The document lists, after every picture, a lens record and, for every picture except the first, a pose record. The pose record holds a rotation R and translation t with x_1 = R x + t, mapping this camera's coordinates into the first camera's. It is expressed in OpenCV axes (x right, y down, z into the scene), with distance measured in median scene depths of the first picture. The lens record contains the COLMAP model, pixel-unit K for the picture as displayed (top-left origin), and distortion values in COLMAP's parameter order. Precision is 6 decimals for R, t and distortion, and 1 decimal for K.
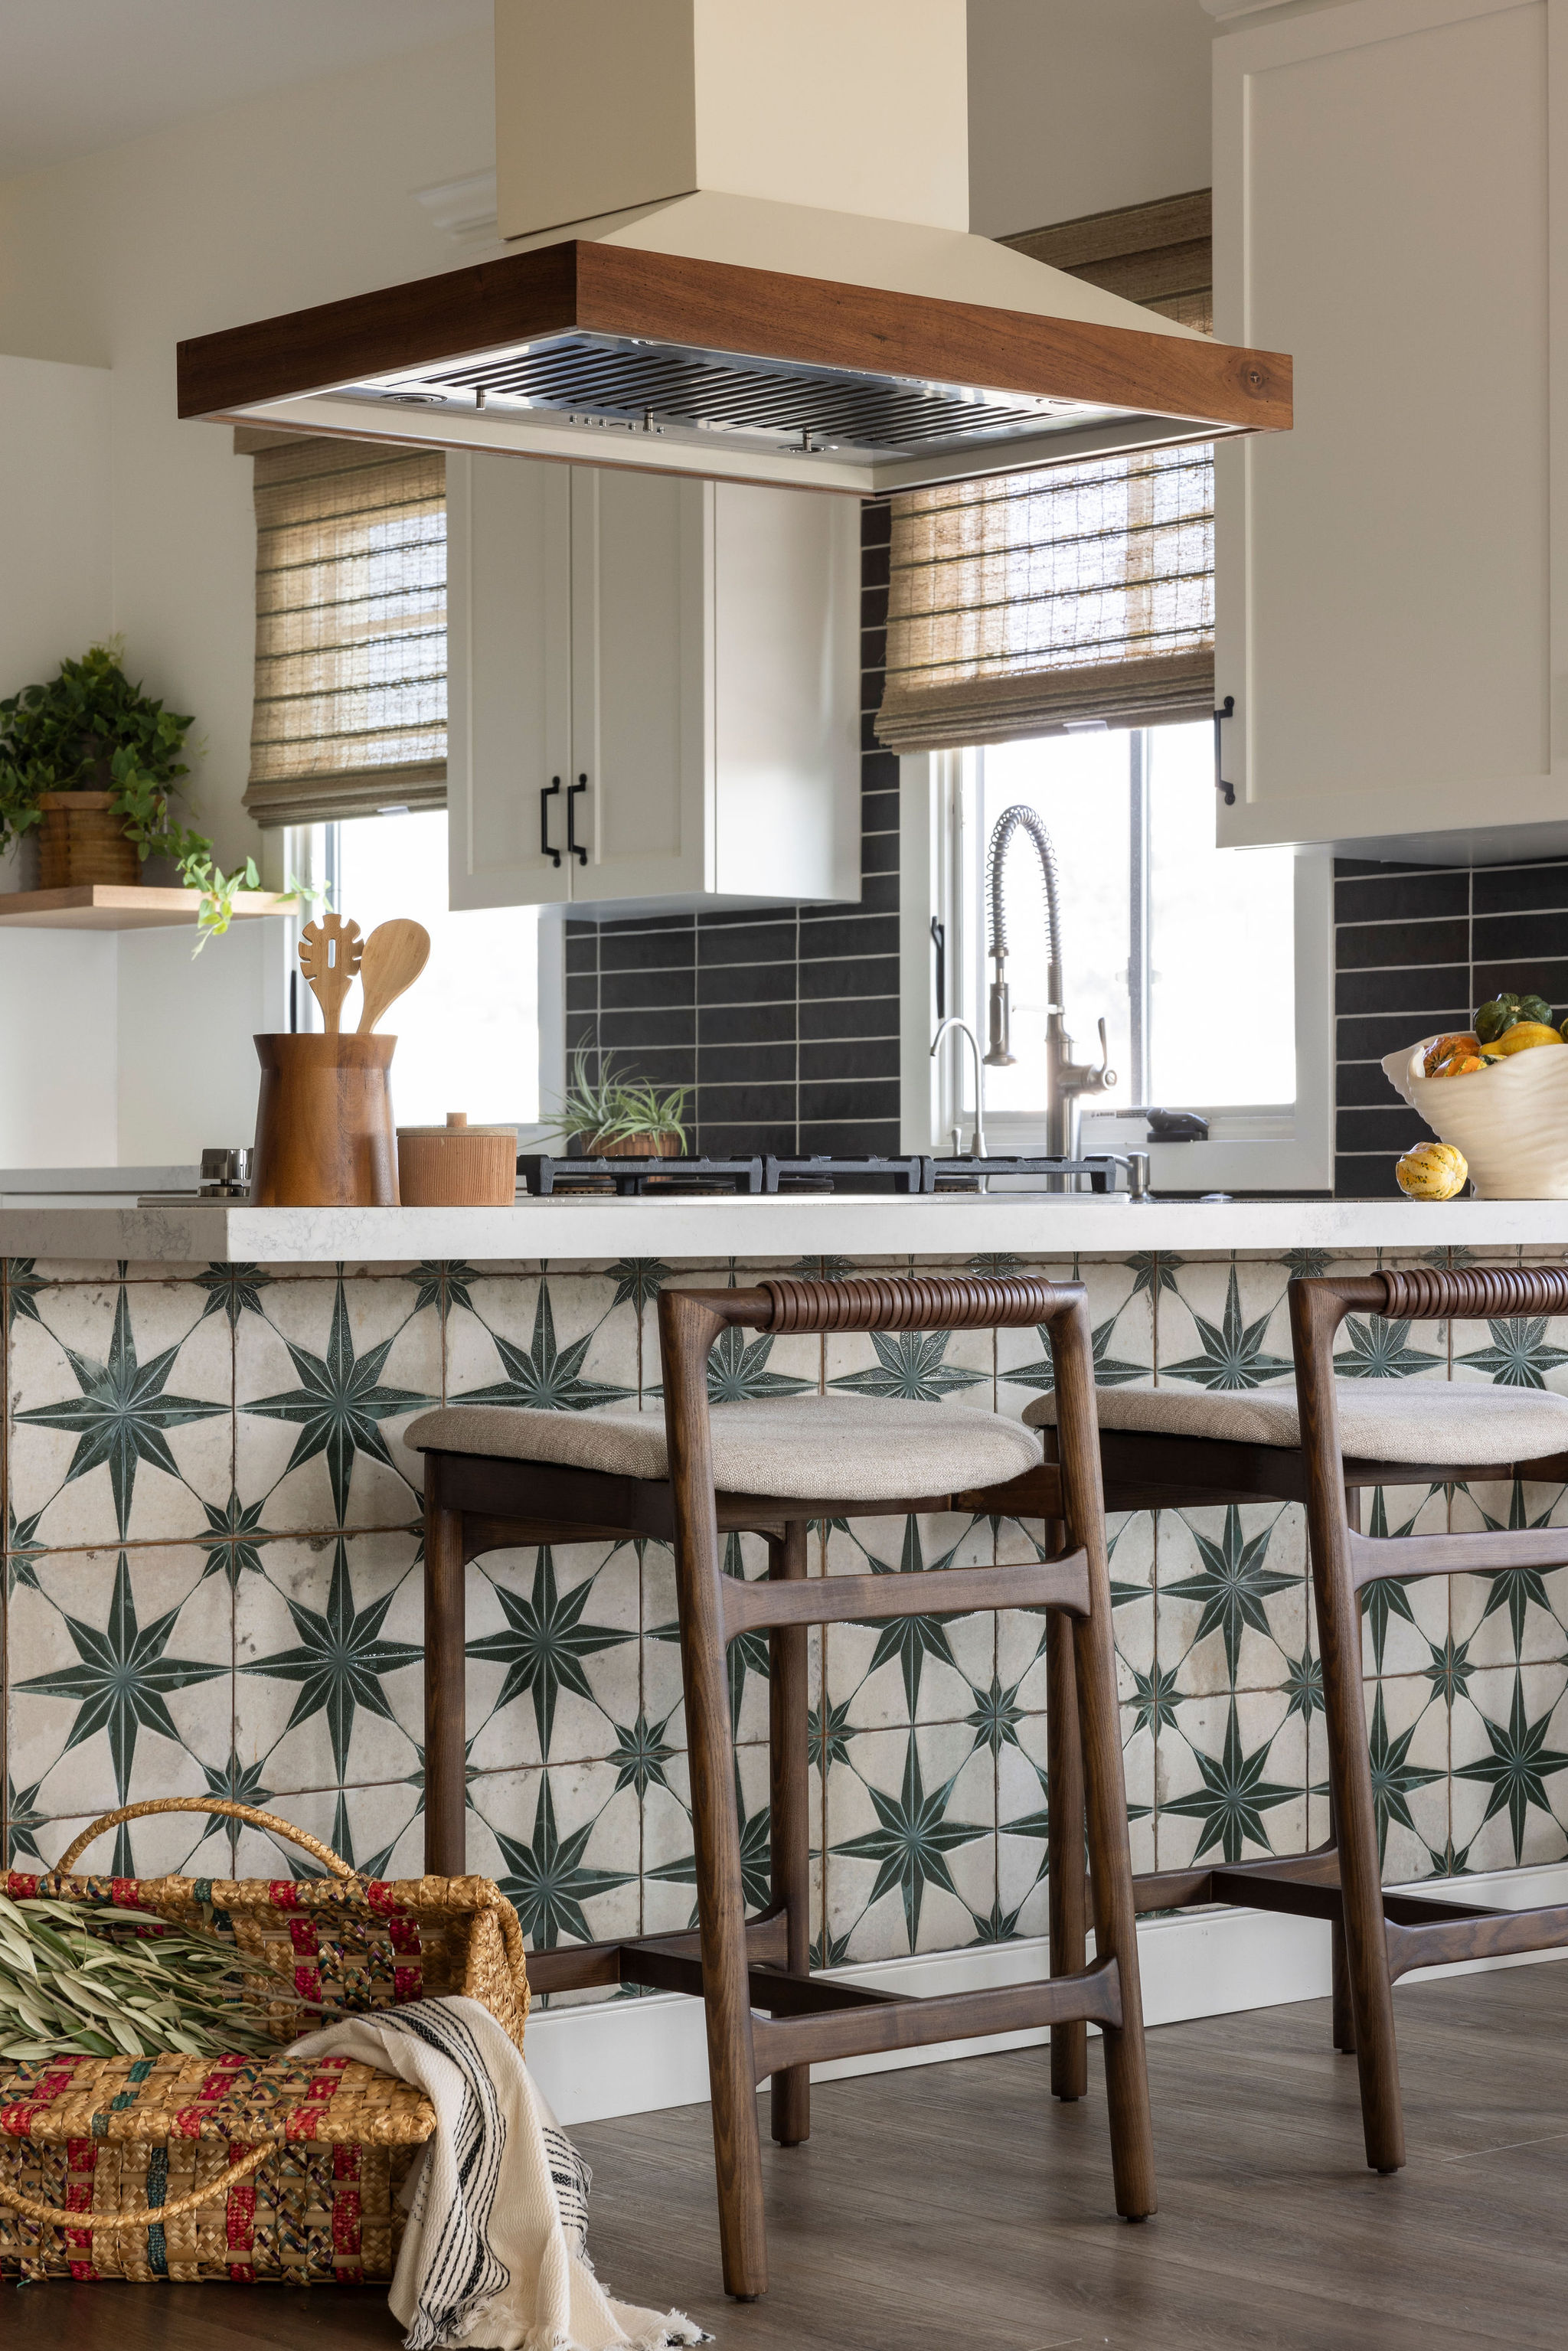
lens RADIAL K [[4614.5, 0, 784.0], [0, 4614.5, 1175.5], [0, 0, 1]] dist [0.016869, 0.115517]
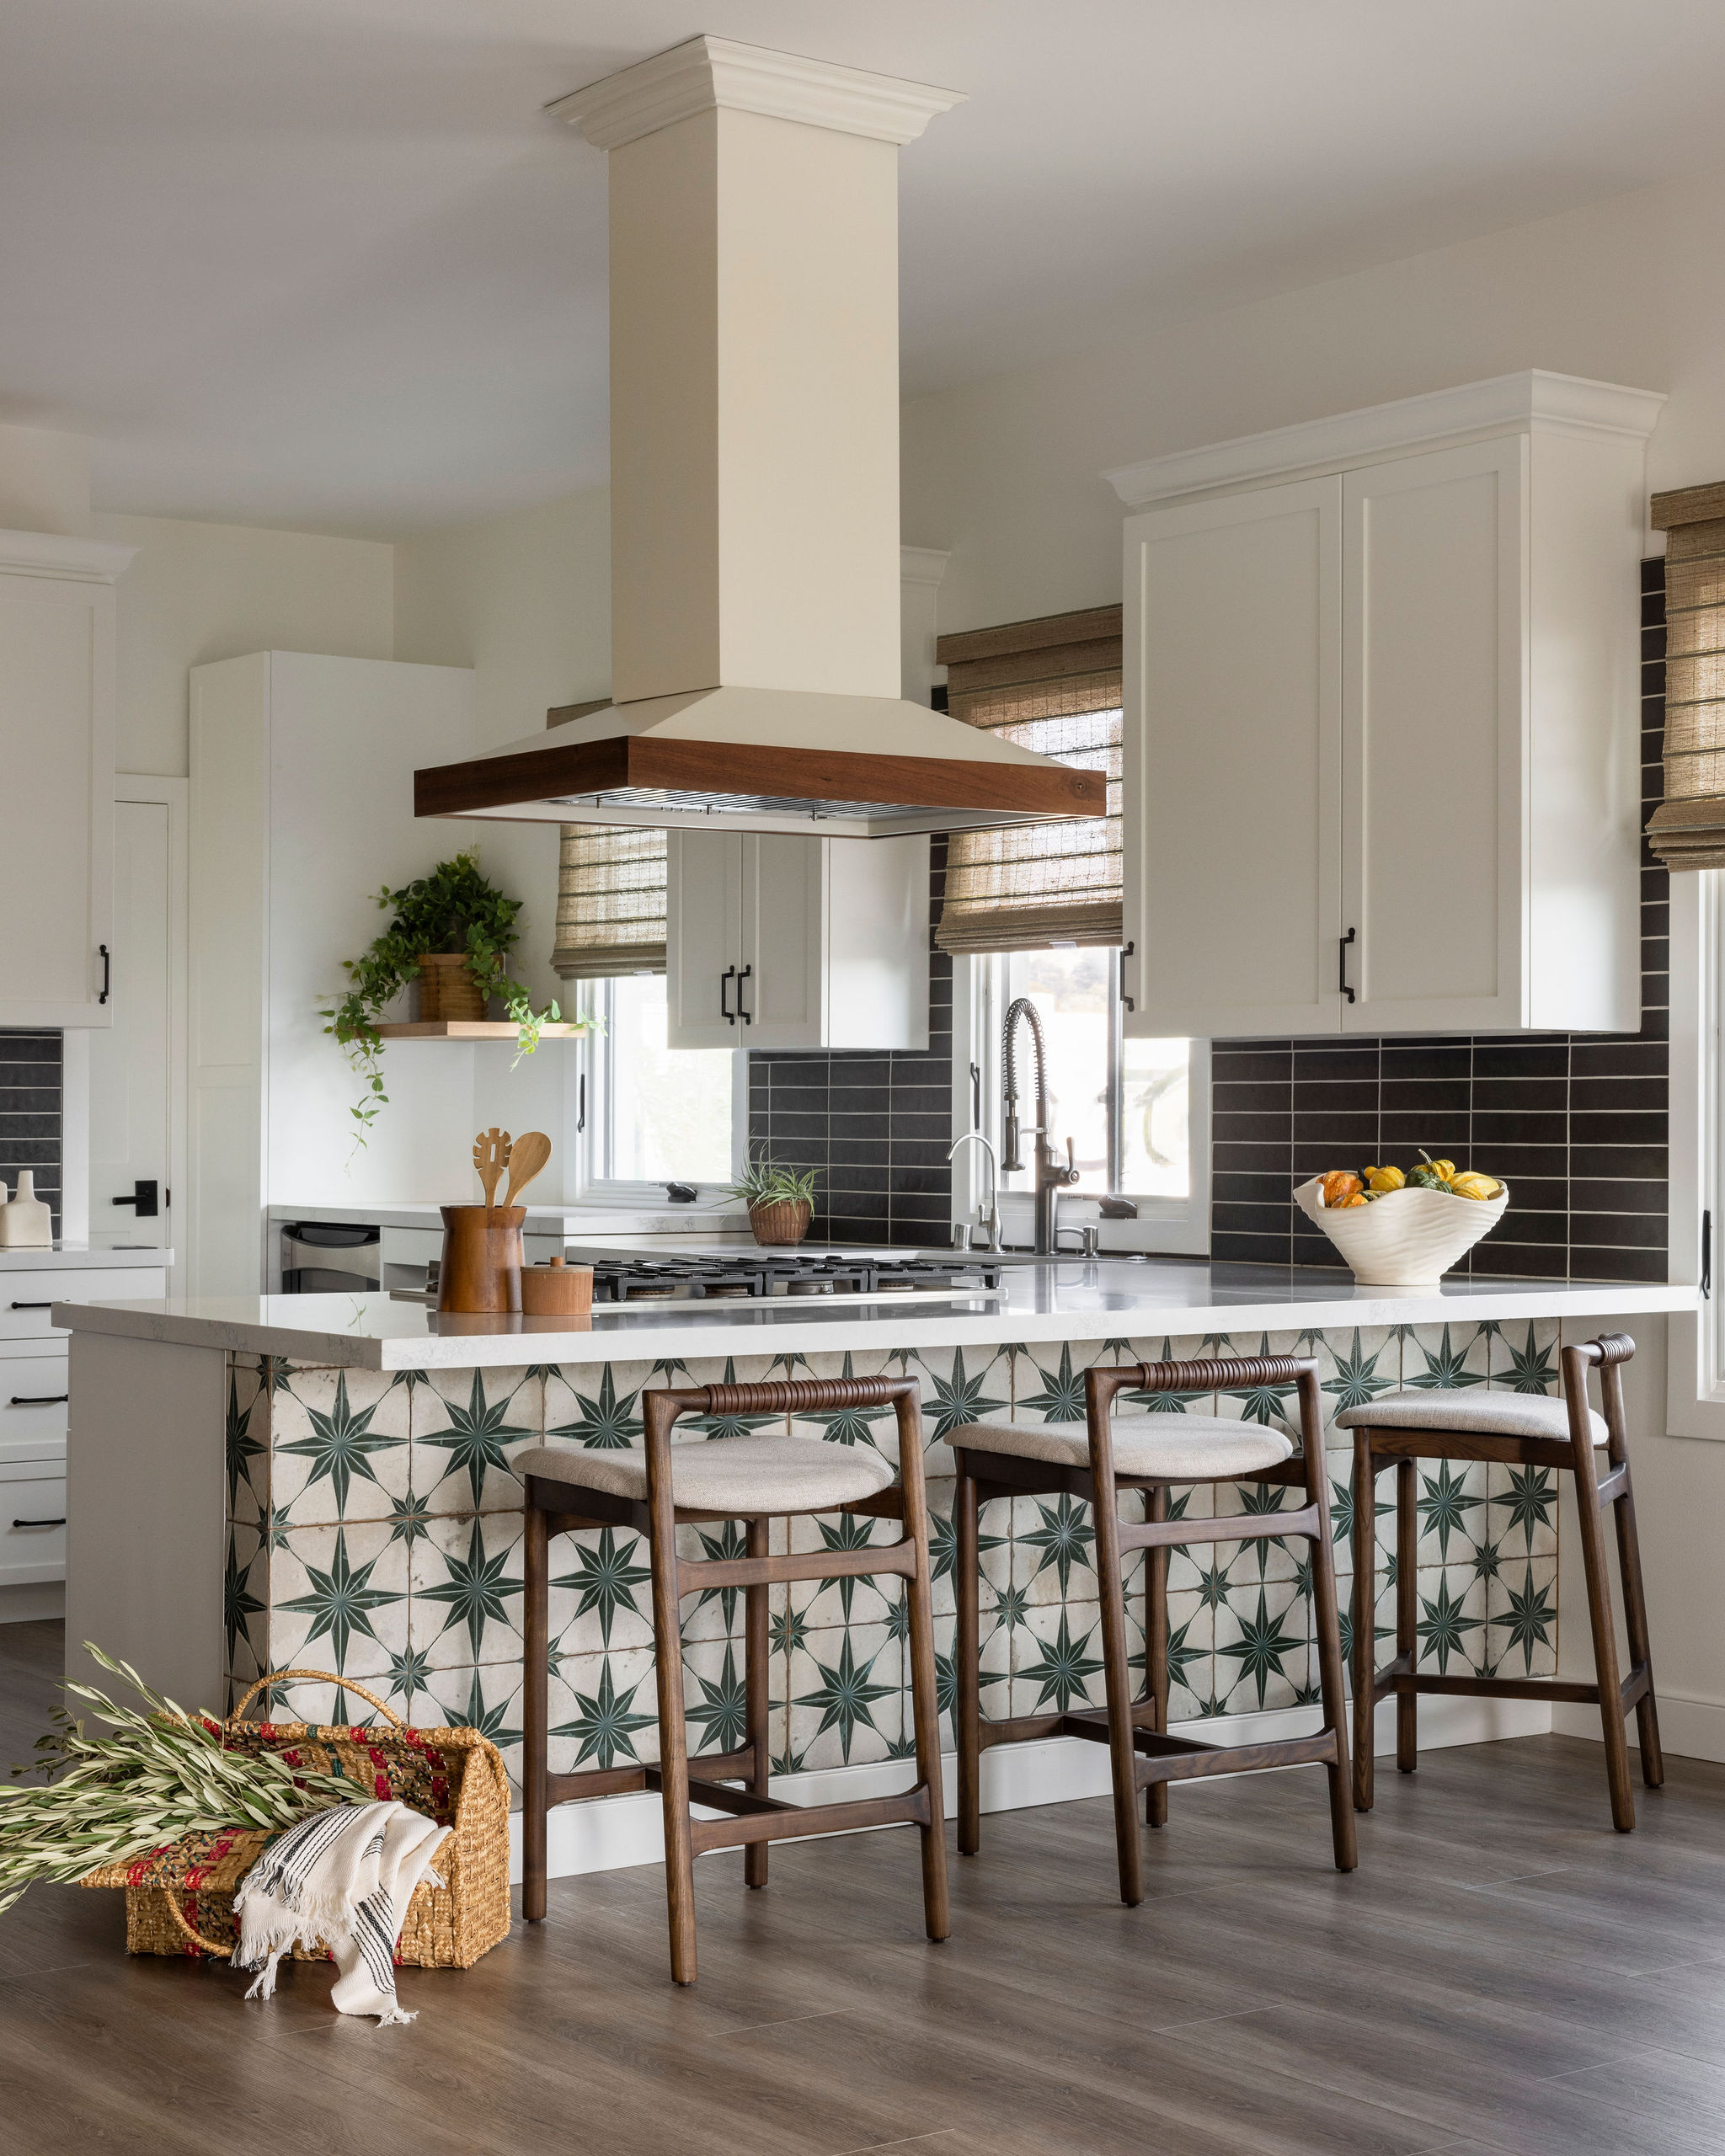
lens RADIAL K [[3461.7, 0, 862.5], [0, 3461.7, 1078.0], [0, 0, 1]] dist [-0.035978, 0.041009]
pose [[0.997390, 0.006146, -0.071939, 0.112836], [-0.006610, 0.999959, -0.006218, -0.062704], [0.071898, 0.006678, 0.997390, -0.206208]]
